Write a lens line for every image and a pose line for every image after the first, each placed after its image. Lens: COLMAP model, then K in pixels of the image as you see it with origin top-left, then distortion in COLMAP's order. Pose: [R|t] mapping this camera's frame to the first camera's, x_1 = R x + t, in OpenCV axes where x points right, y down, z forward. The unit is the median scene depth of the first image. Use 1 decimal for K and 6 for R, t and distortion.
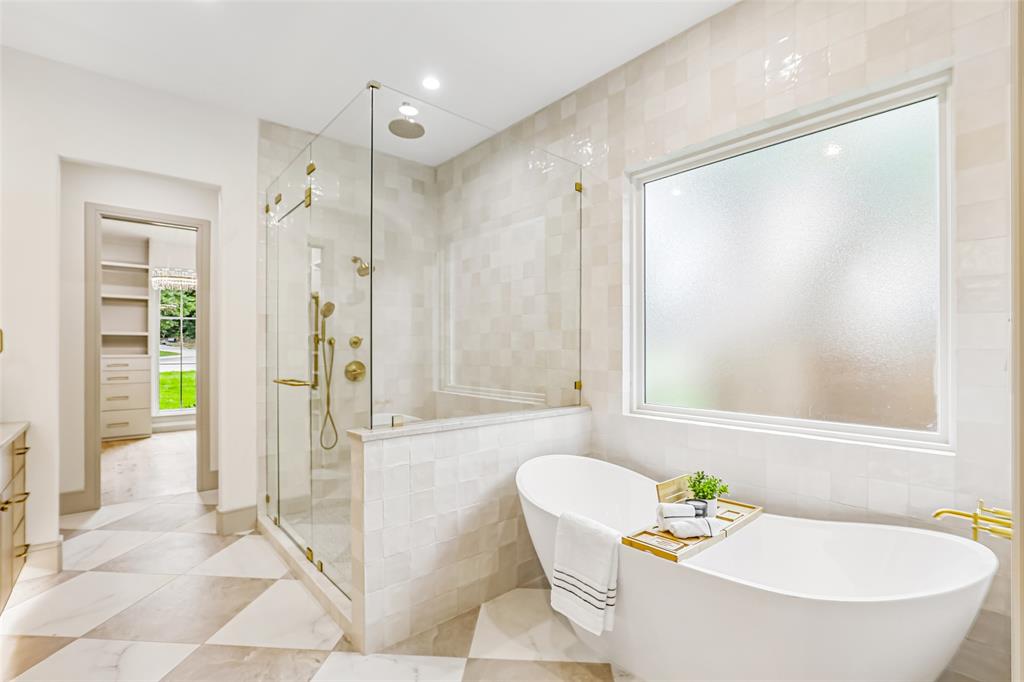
lens RADIAL K [[462.6, 0, 511.7], [0, 462.6, 348.1], [0, 0, 1]] dist [-0.021600, 0.006688]
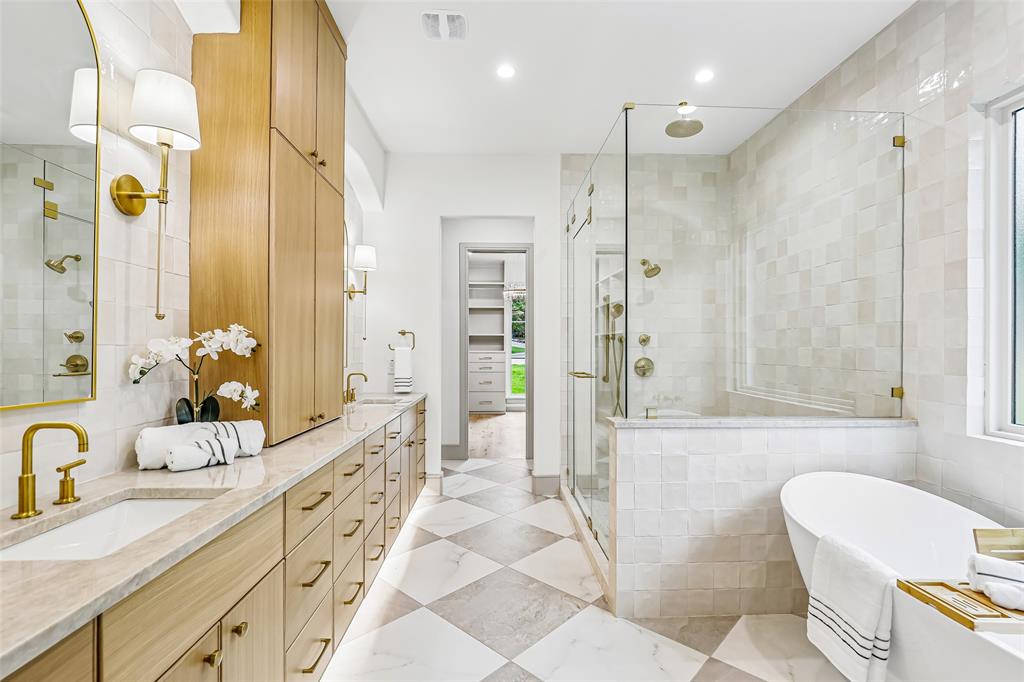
lens RADIAL K [[464.6, 0, 508.9], [0, 464.6, 347.6], [0, 0, 1]] dist [-0.030206, 0.010222]
pose [[0.772409, 0.002983, -0.635119, 0.125905], [-0.000499, 0.999992, 0.004089, 0.000862], [0.635126, -0.002842, 0.772403, -0.027440]]
